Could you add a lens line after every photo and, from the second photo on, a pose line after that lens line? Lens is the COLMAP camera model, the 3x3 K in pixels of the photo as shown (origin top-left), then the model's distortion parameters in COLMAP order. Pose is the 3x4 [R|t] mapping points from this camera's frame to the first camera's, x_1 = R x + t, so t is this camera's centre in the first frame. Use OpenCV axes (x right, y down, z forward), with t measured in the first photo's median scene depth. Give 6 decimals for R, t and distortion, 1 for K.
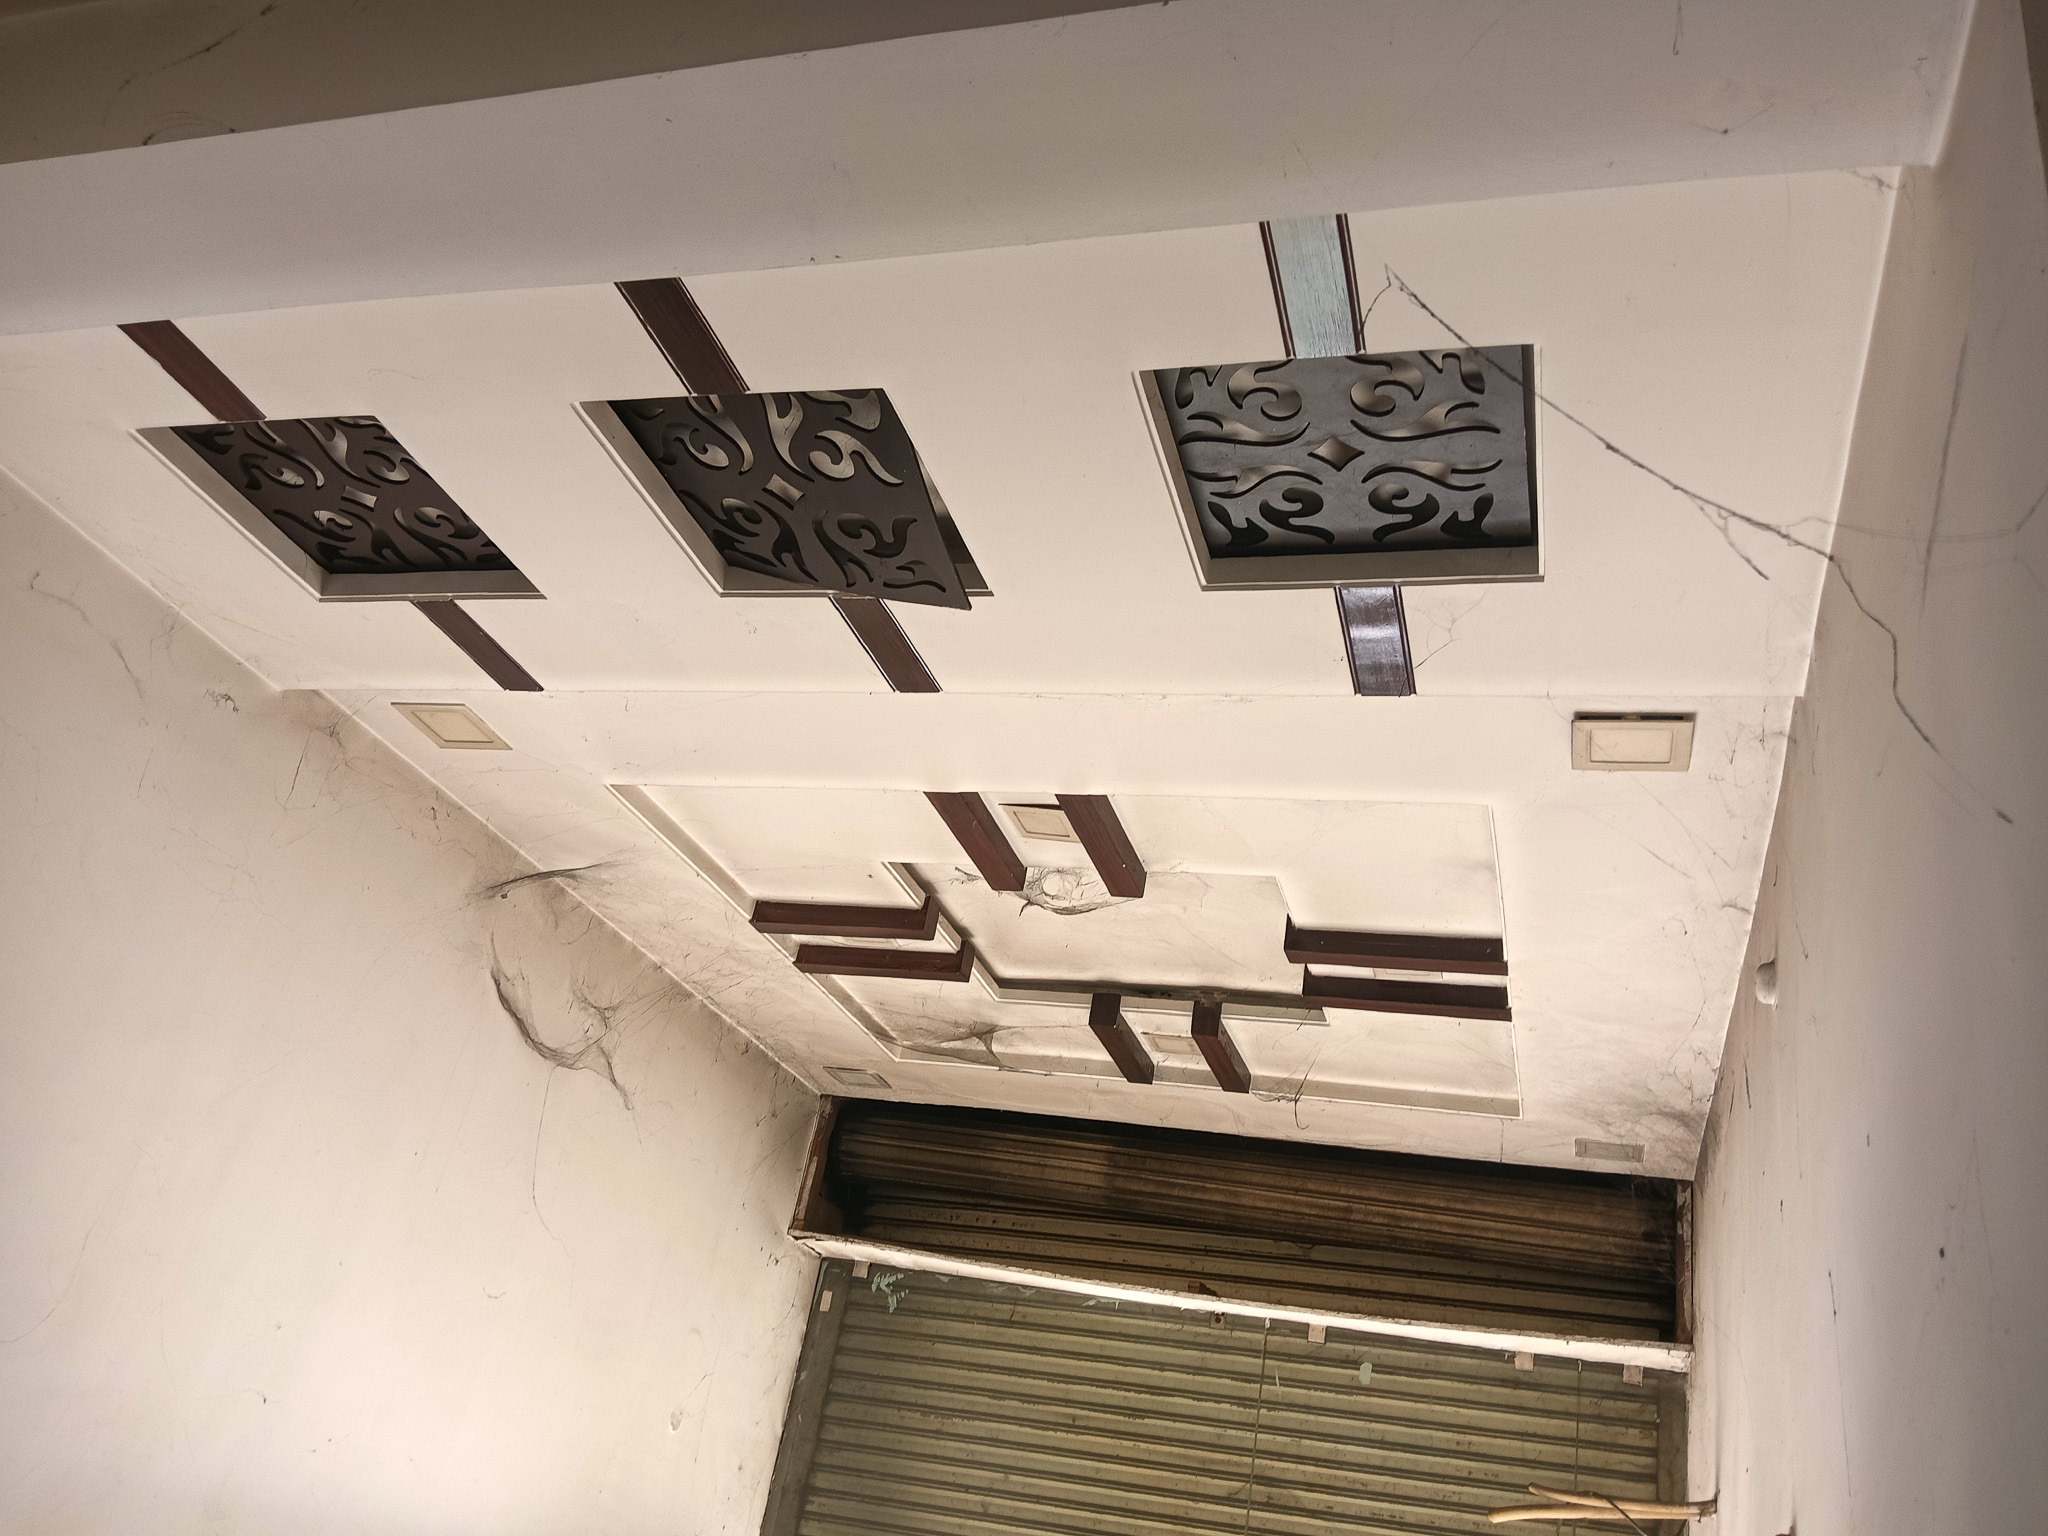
lens RADIAL K [[1652.0, 0, 1025.8], [0, 1652.0, 772.4], [0, 0, 1]] dist [0.142723, -0.311916]
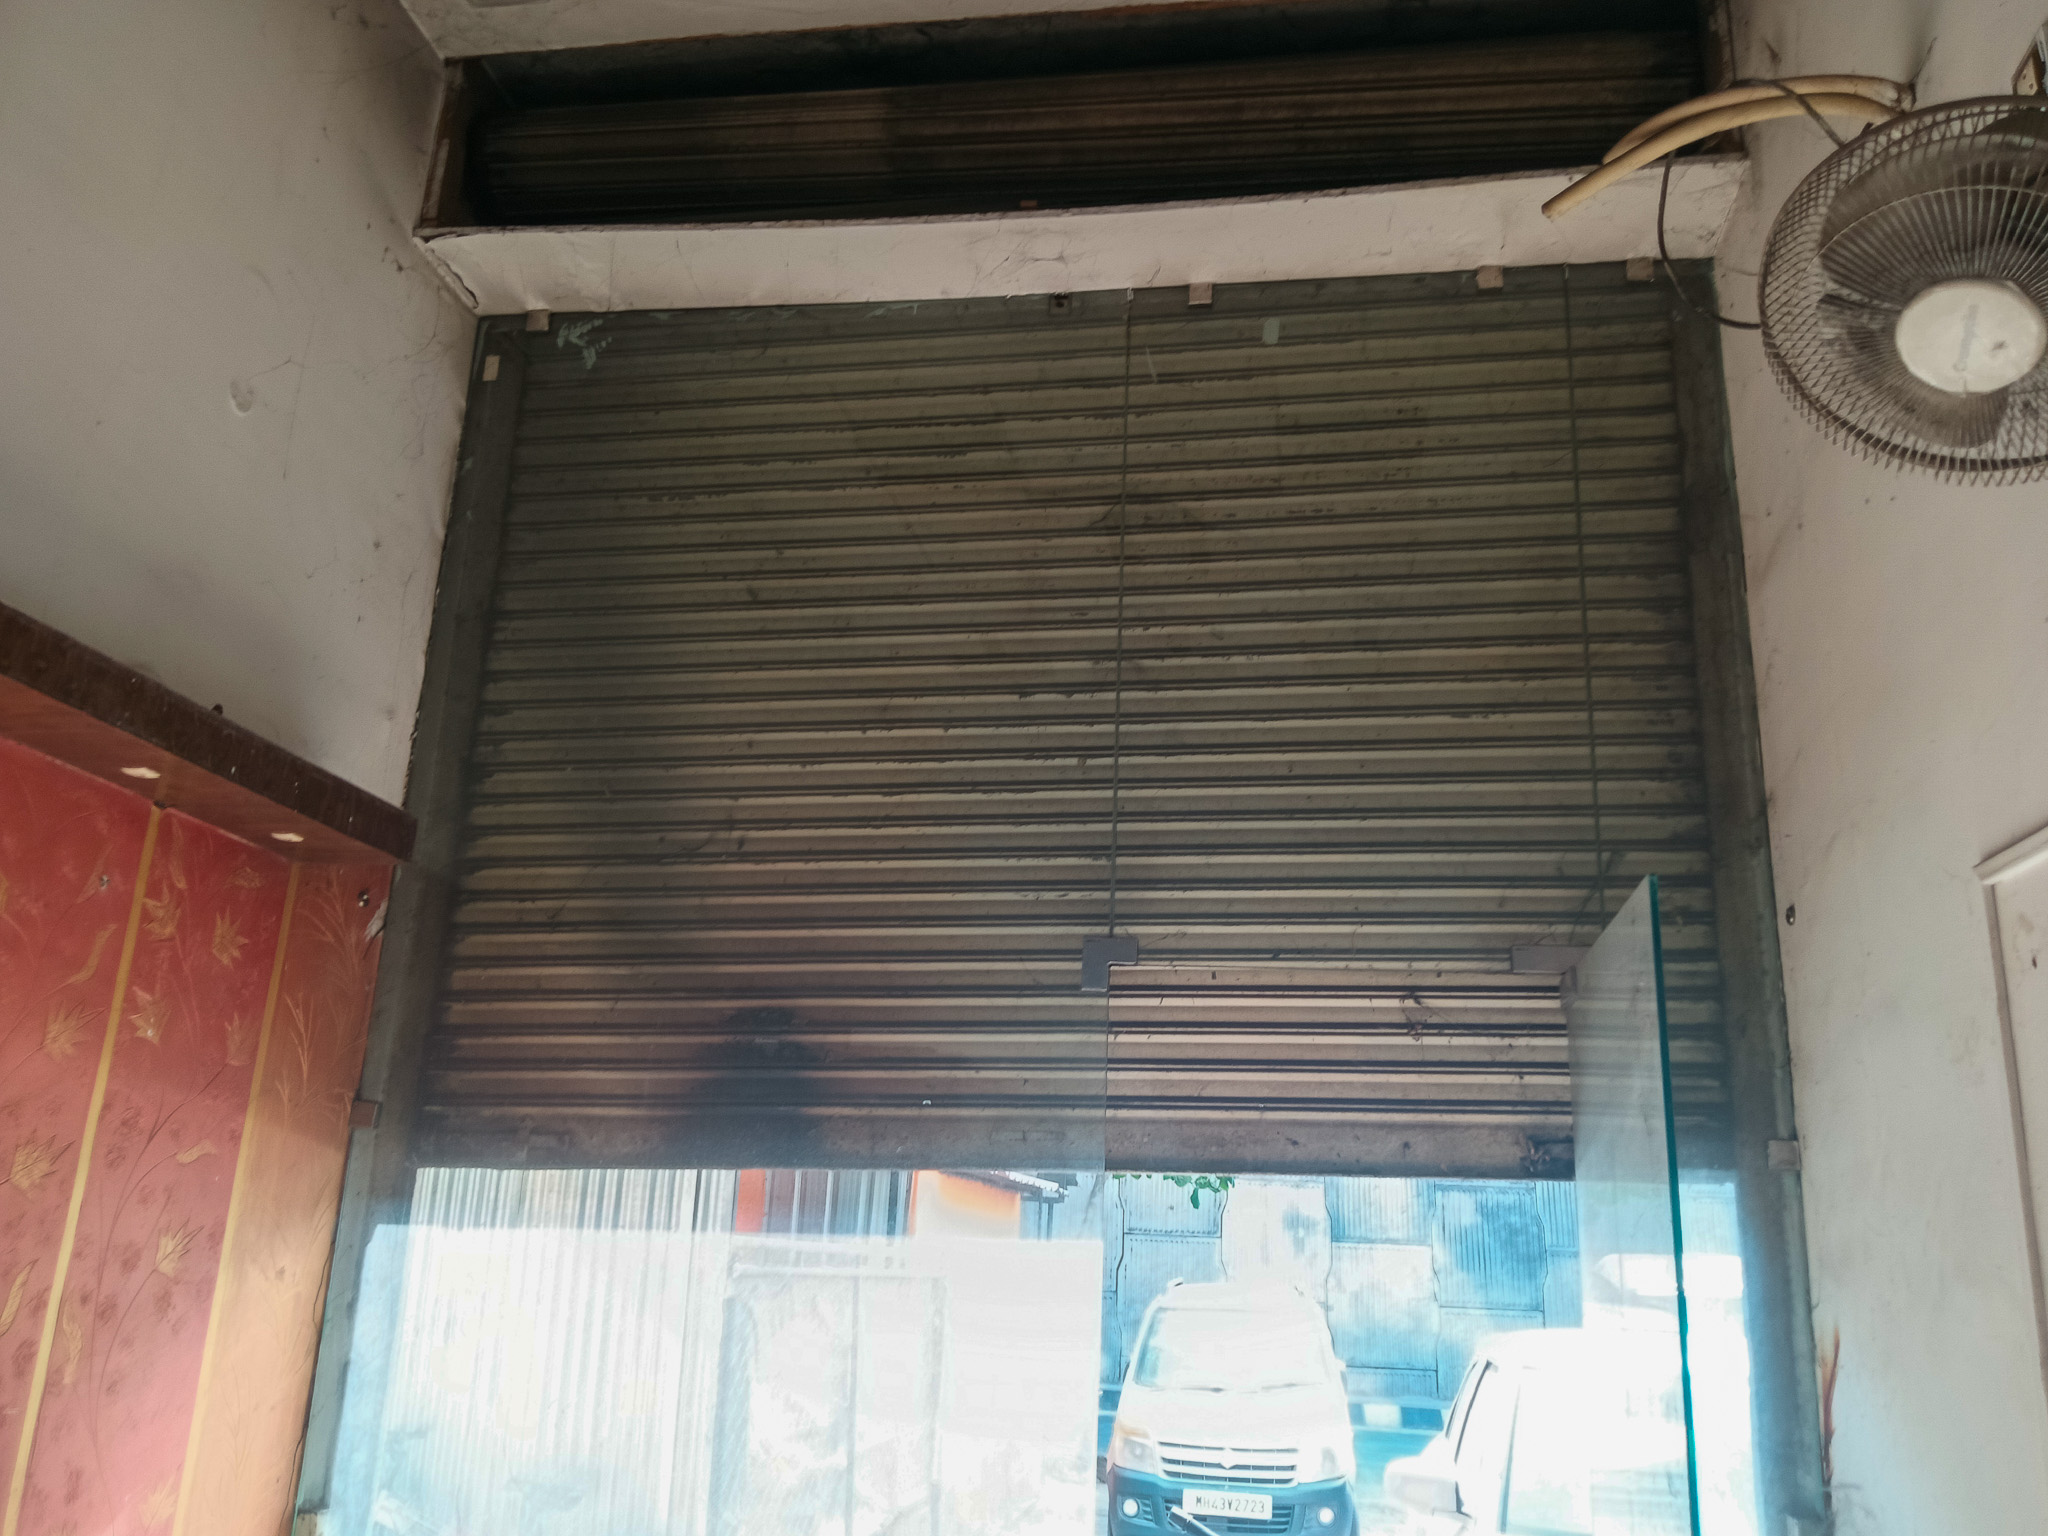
lens RADIAL K [[1652.0, 0, 1025.8], [0, 1652.0, 772.4], [0, 0, 1]] dist [0.142723, -0.311916]
pose [[0.984710, -0.091145, 0.148452, -0.021707], [0.062674, 0.980499, 0.186264, 0.384273], [-0.162534, -0.174112, 0.971220, 0.280749]]
